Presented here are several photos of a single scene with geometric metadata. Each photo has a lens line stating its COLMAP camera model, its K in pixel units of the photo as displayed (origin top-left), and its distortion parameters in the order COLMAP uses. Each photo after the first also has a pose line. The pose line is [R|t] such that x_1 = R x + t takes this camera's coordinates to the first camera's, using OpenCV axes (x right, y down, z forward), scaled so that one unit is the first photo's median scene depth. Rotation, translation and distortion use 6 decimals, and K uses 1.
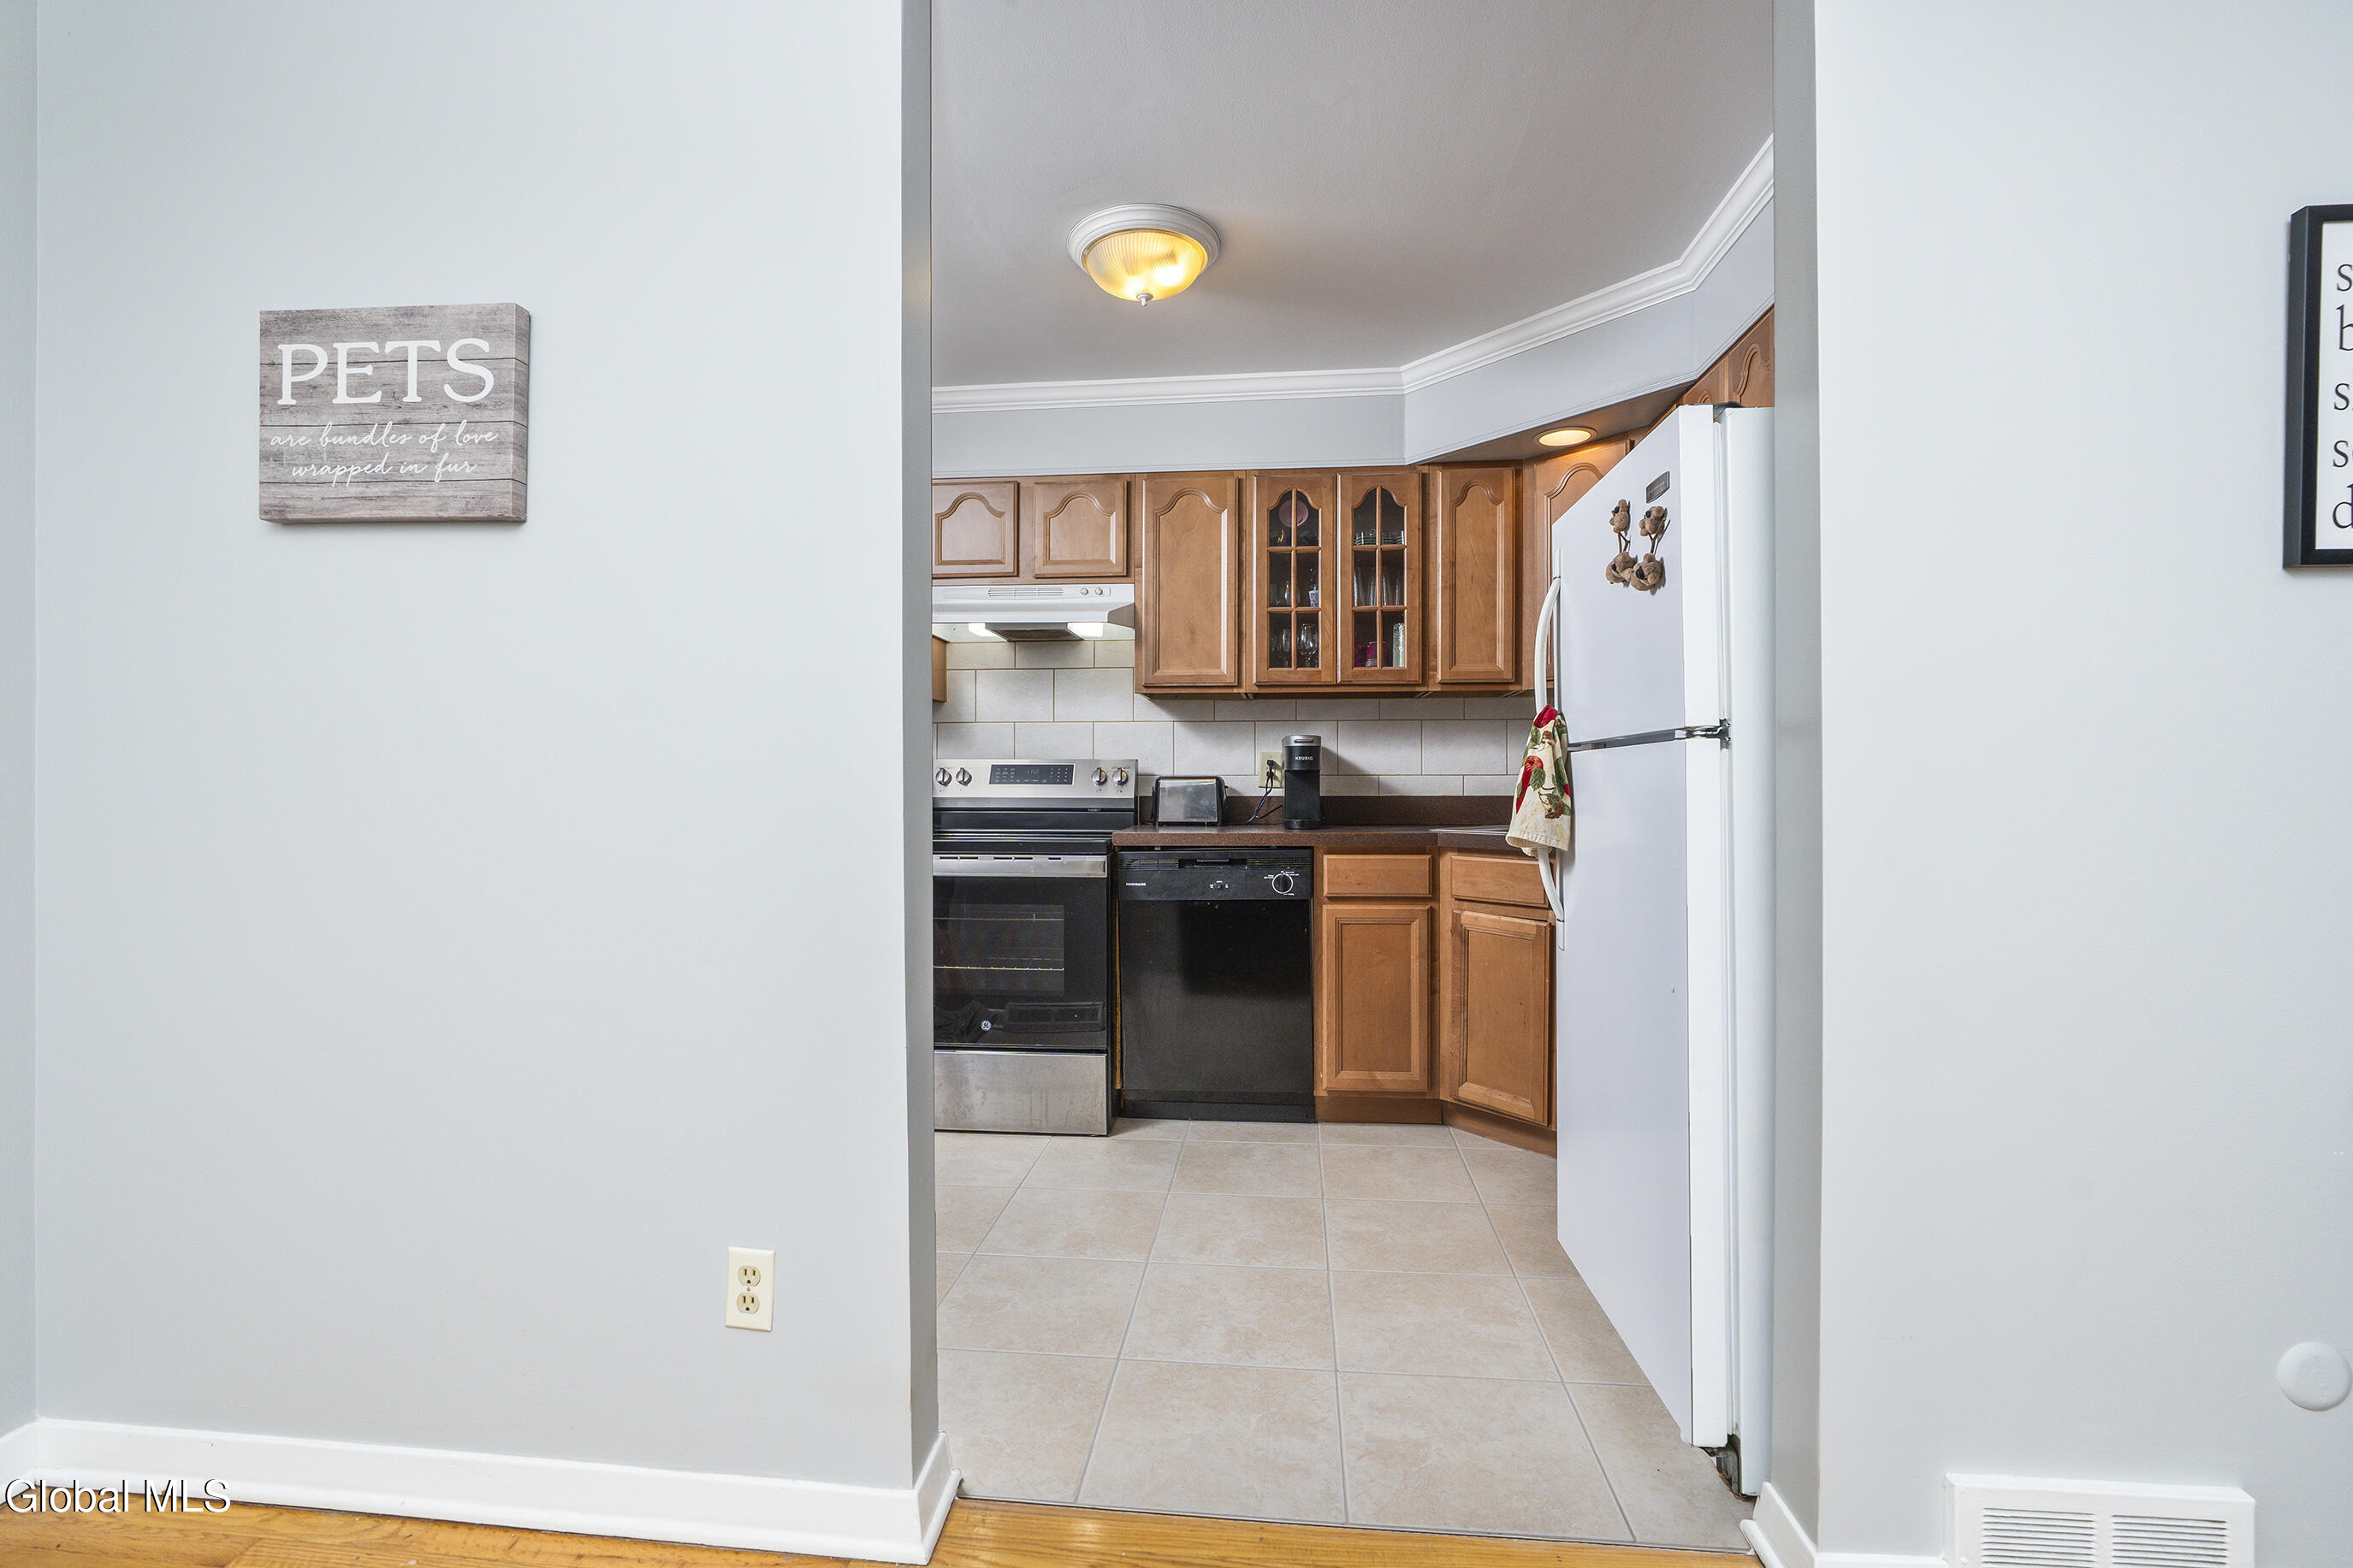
lens RADIAL K [[1058.8, 0, 1189.9], [0, 1058.8, 789.9], [0, 0, 1]] dist [-0.001142, 0.000507]
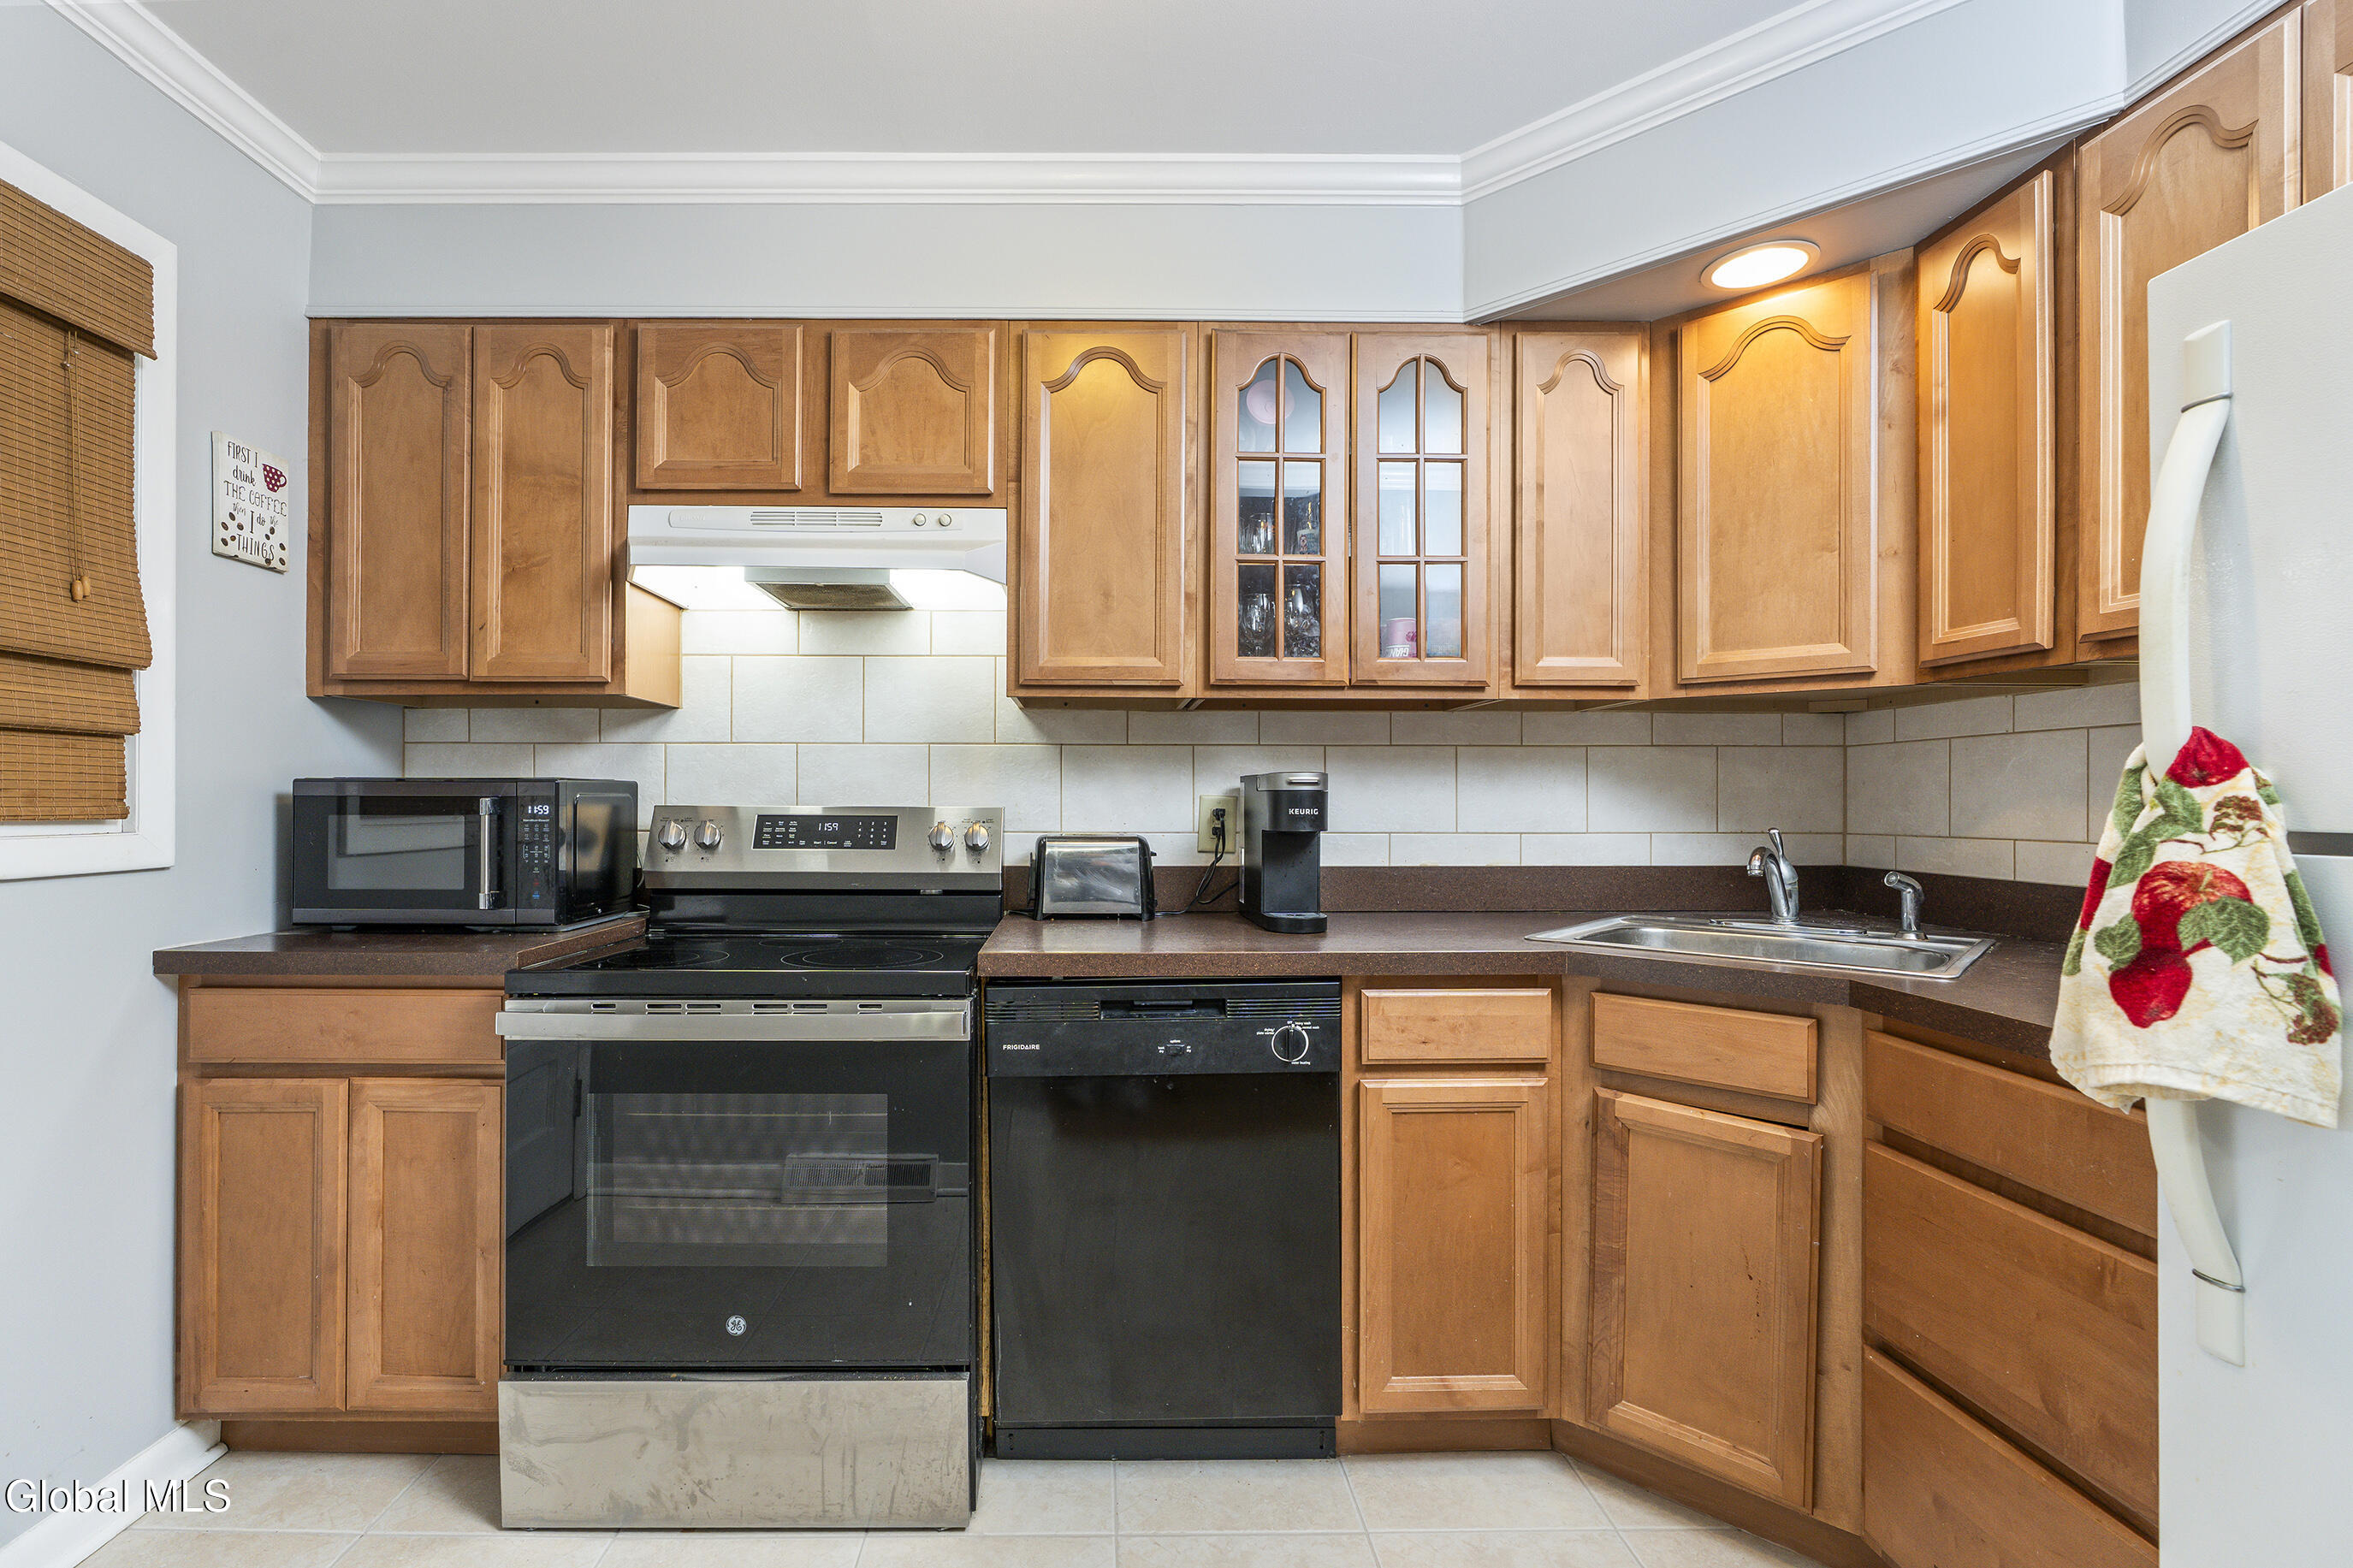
lens RADIAL K [[1074.8, 0, 1098.9], [0, 1074.8, 794.2], [0, 0, 1]] dist [-0.001860, 0.000105]
pose [[0.994690, 0.001941, 0.102903, -0.064366], [-0.000969, 0.999954, -0.009495, -0.033172], [-0.102916, 0.009345, 0.994646, 0.418157]]
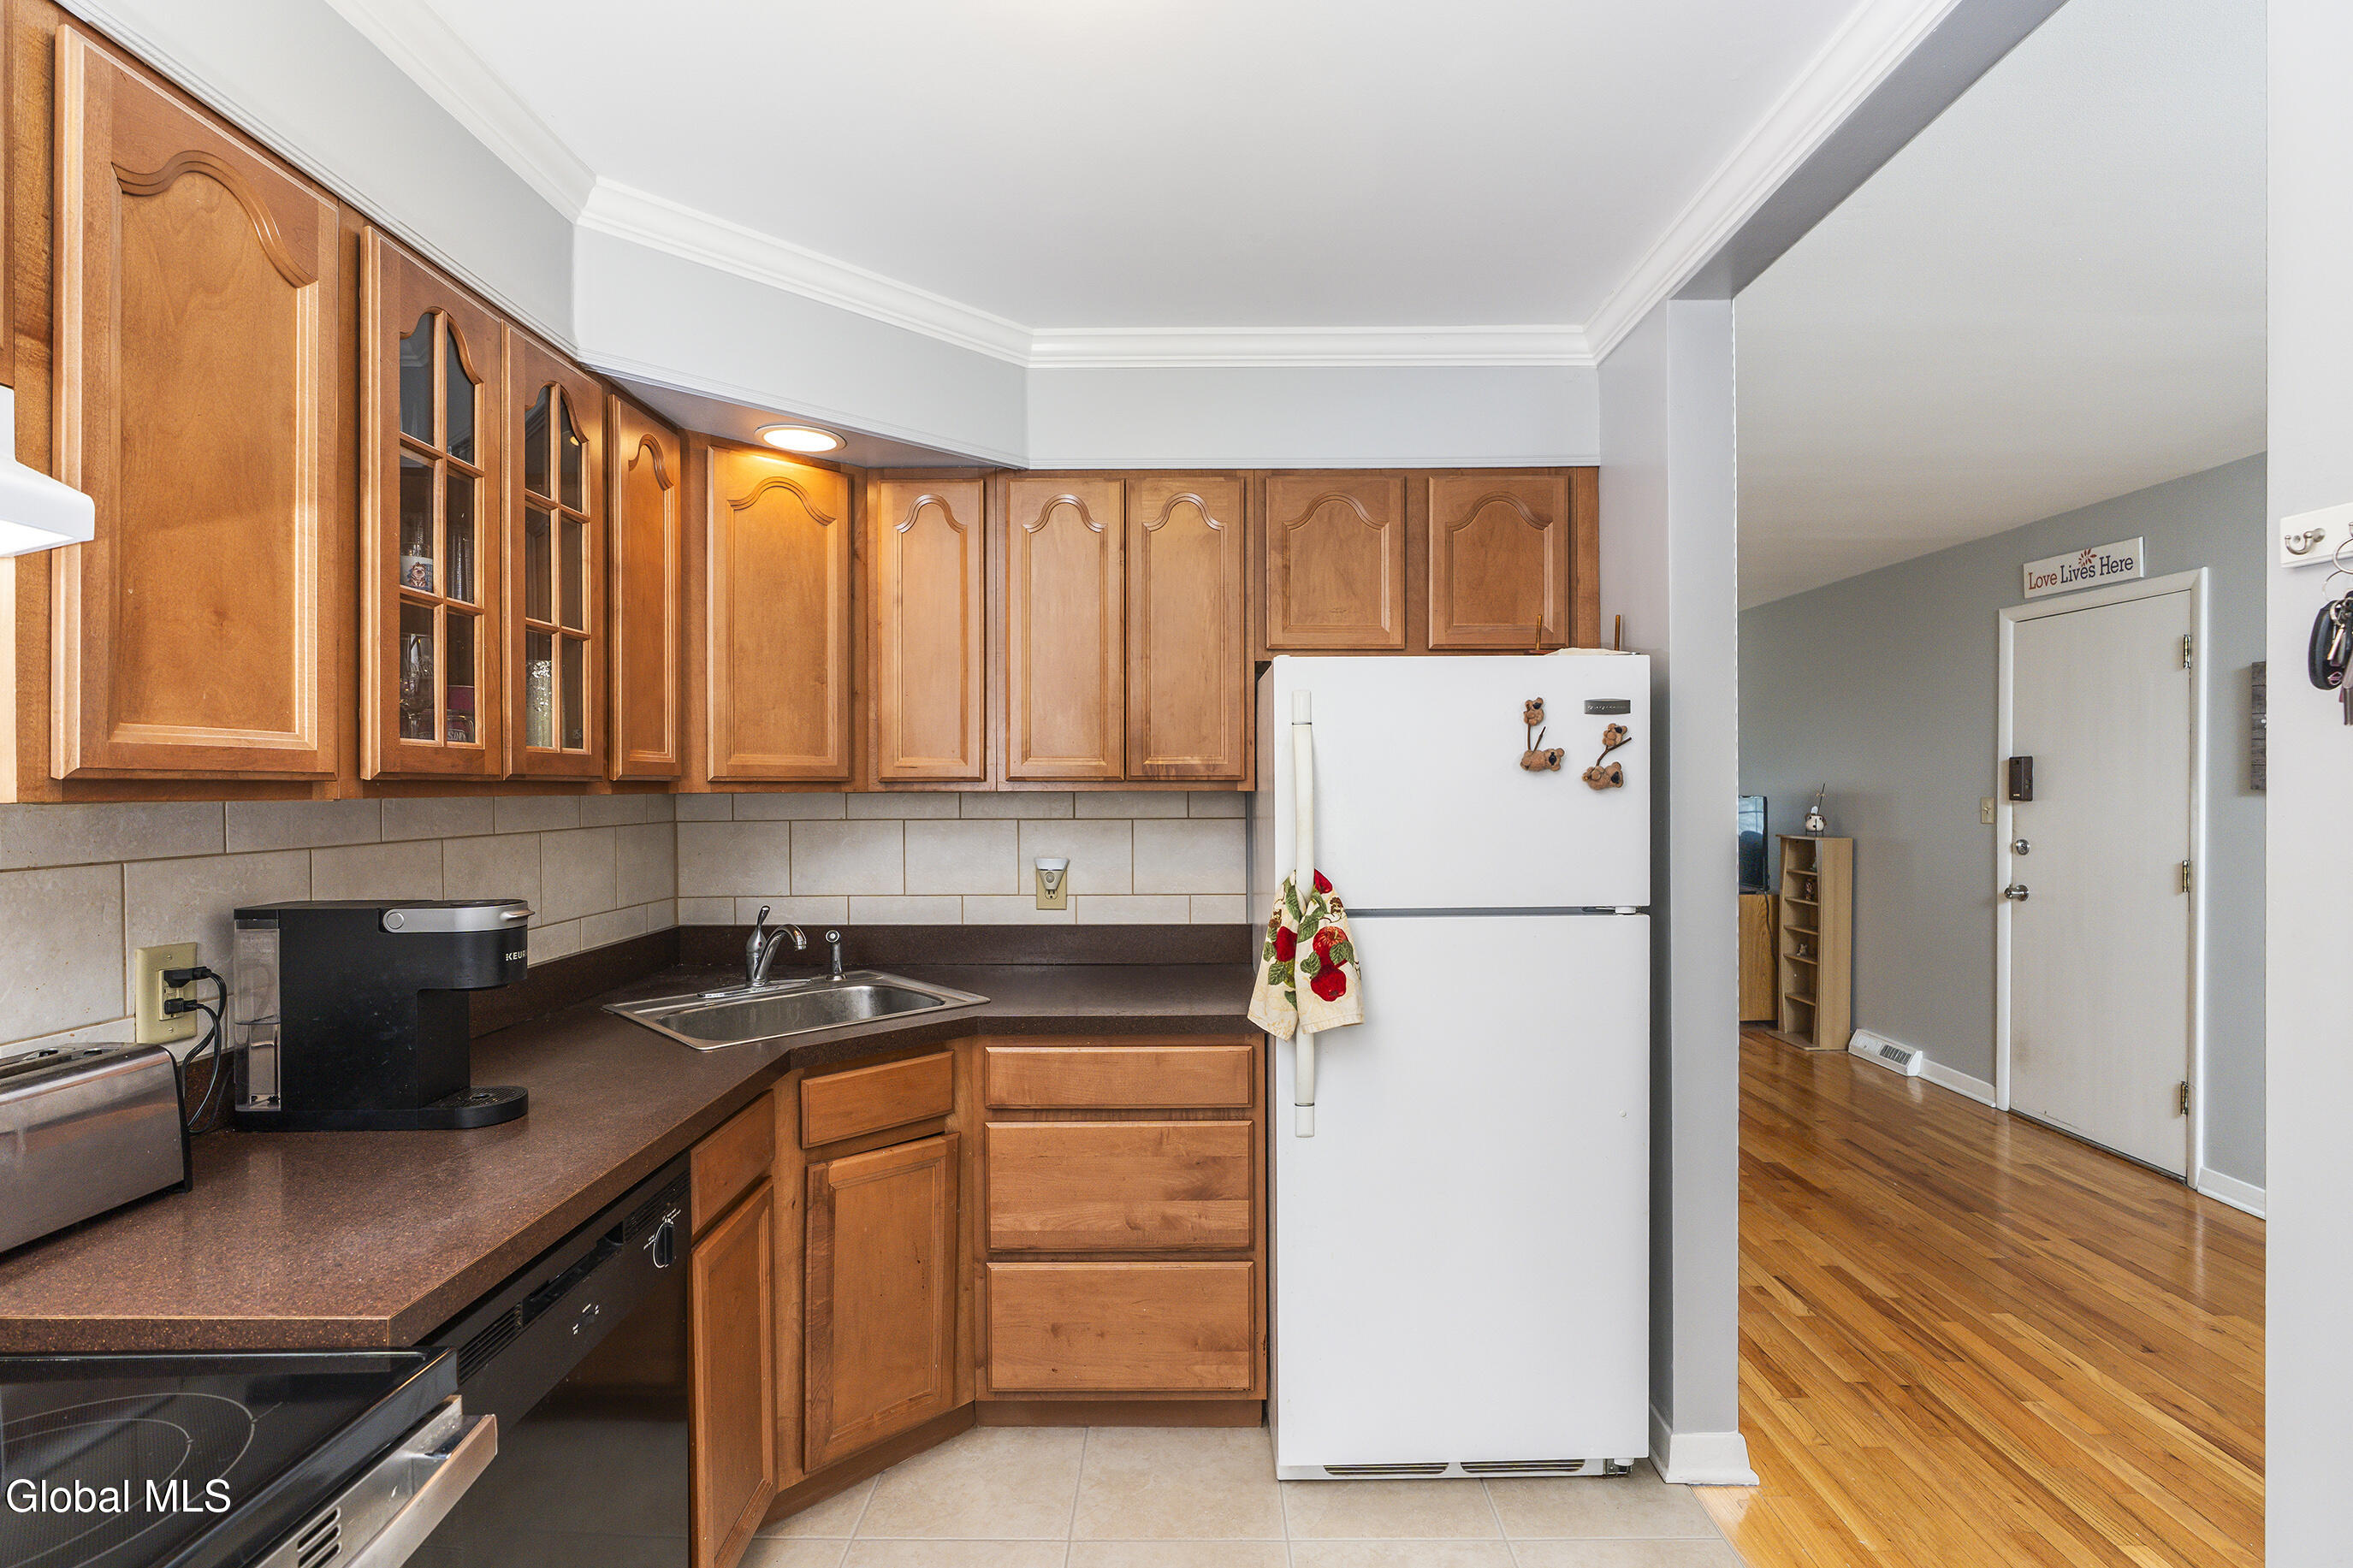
lens RADIAL K [[1111.2, 0, 1176.5], [0, 1111.2, 784.0], [0, 0, 1]] dist [0.000626, 0.000223]
pose [[-0.095451, -0.002092, 0.995432, -0.370136], [0.009461, 0.999951, 0.003009, -0.098004], [-0.995389, 0.009705, -0.095427, 0.764633]]
